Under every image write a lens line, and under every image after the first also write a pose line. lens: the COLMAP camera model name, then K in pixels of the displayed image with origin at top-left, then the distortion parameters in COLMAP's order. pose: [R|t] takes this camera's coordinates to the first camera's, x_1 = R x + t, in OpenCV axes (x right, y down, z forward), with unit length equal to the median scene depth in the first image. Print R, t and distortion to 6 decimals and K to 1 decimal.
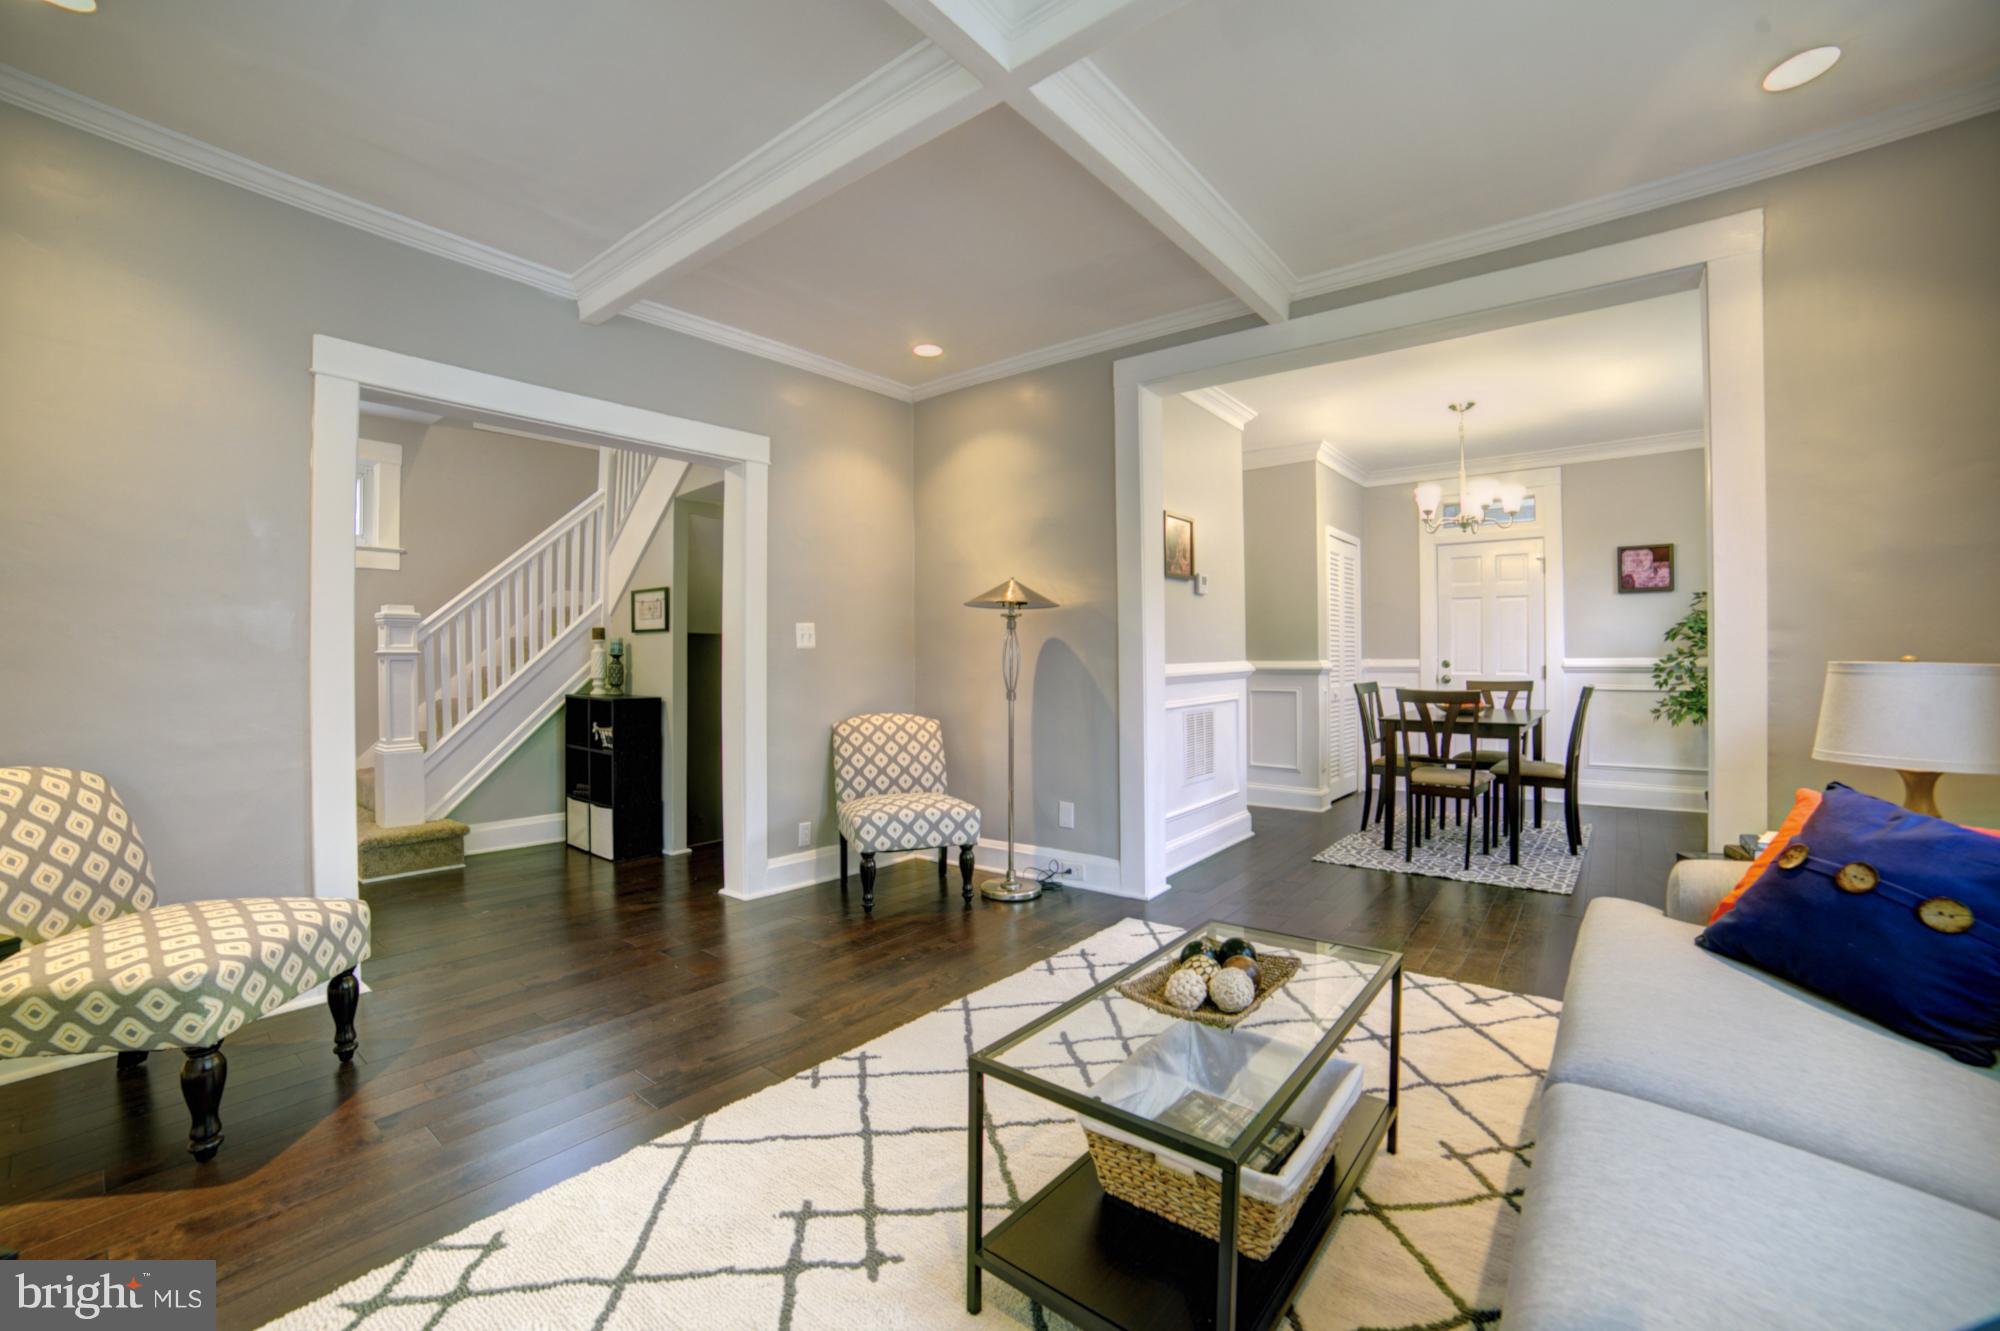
lens RADIAL K [[854.3, 0, 943.4], [0, 854.3, 669.1], [0, 0, 1]] dist [-0.001106, -0.000016]
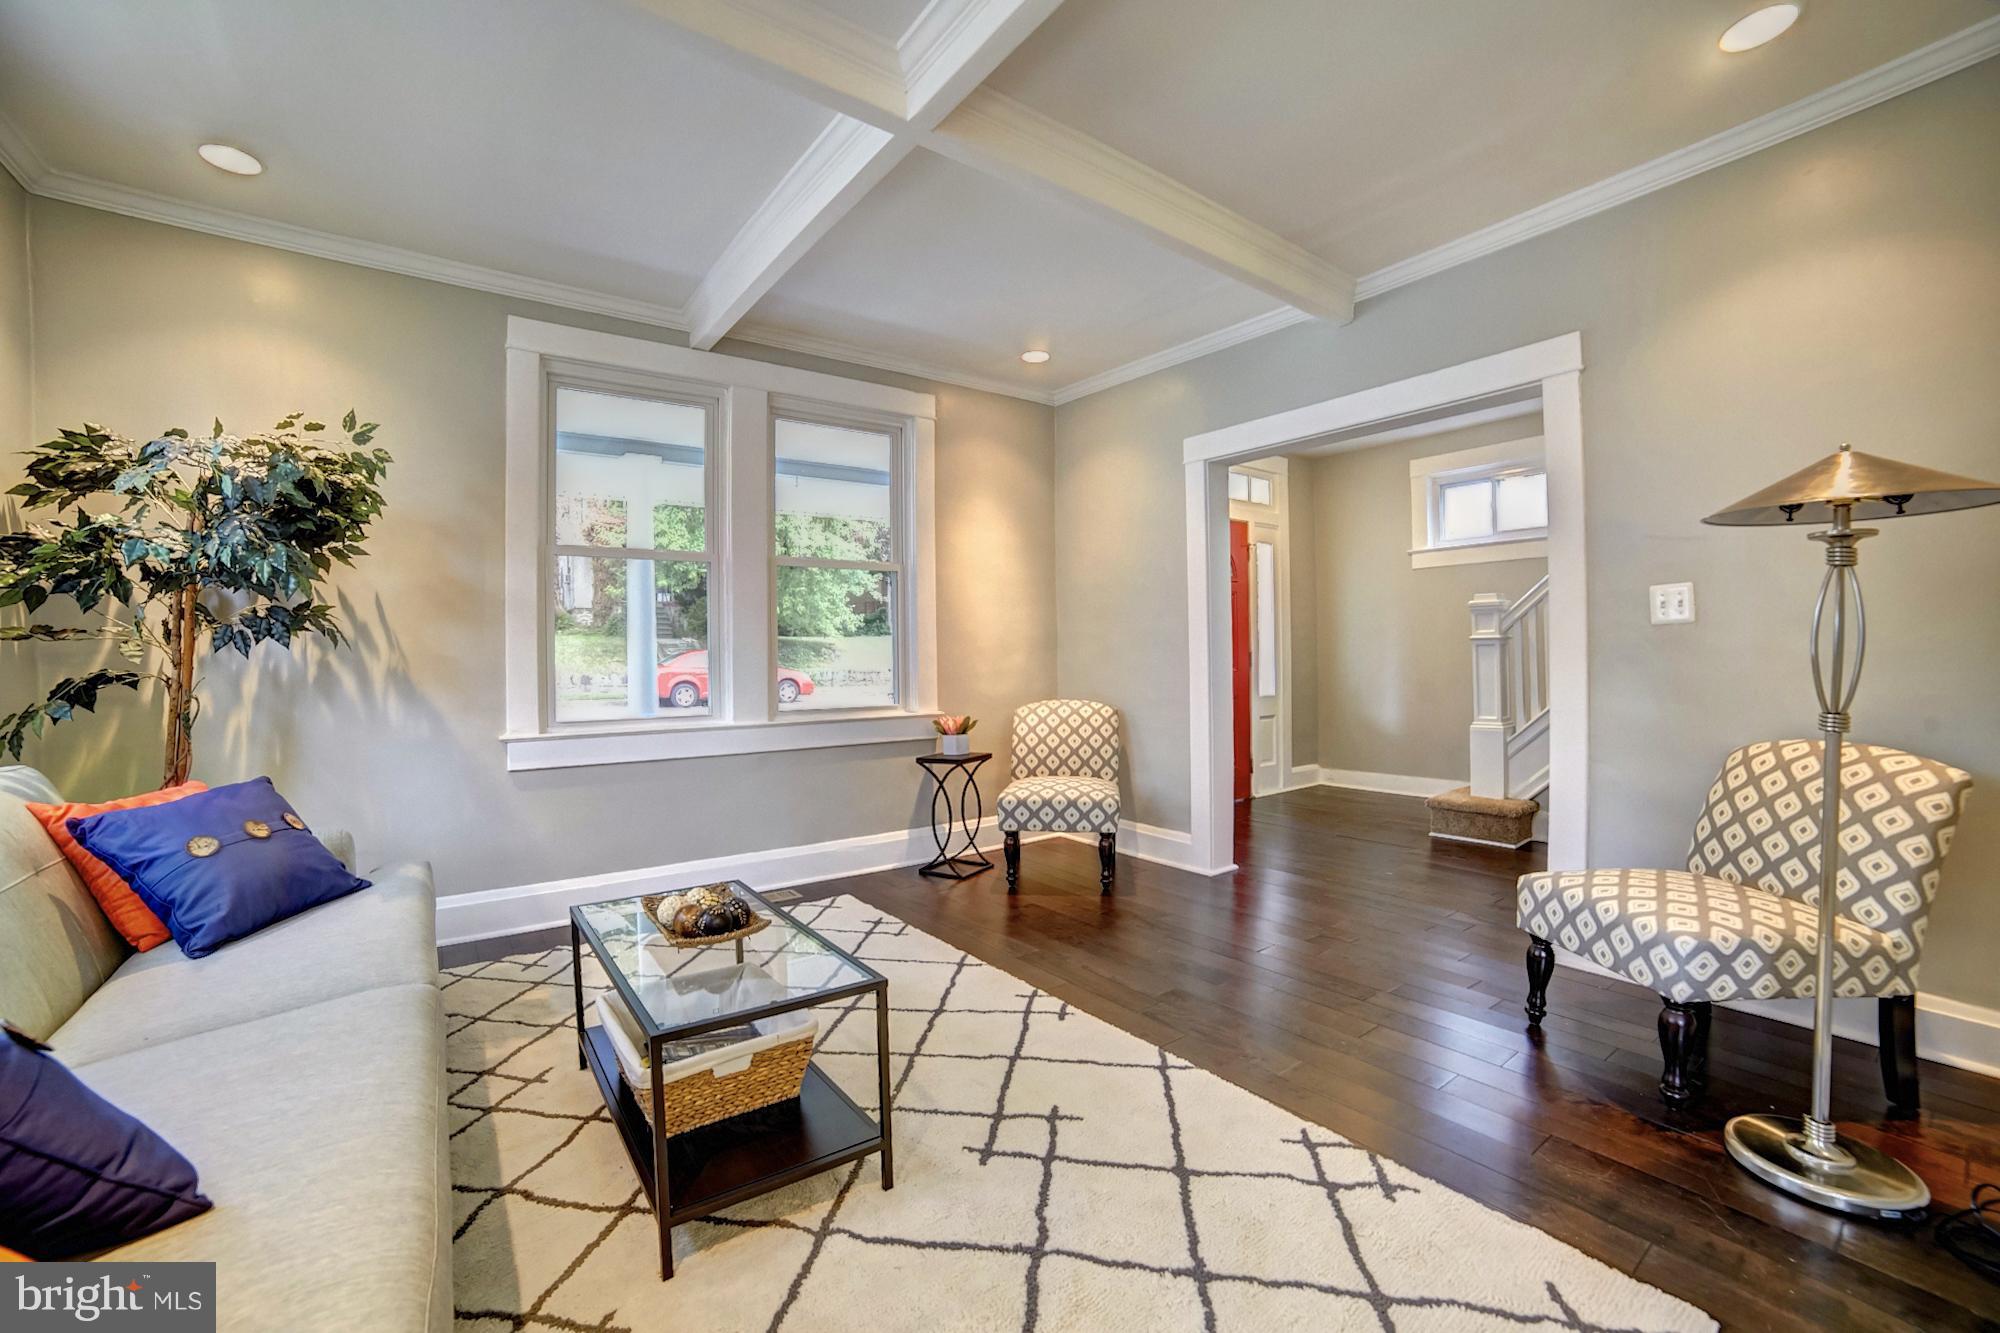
lens RADIAL K [[856.9, 0, 1002.9], [0, 856.9, 645.9], [0, 0, 1]] dist [-0.001792, 0.000052]
pose [[-0.214463, -0.003003, -0.976728, 0.872750], [-0.001133, 0.999995, -0.002826, -0.008730], [0.976731, 0.000501, -0.214465, 1.021422]]
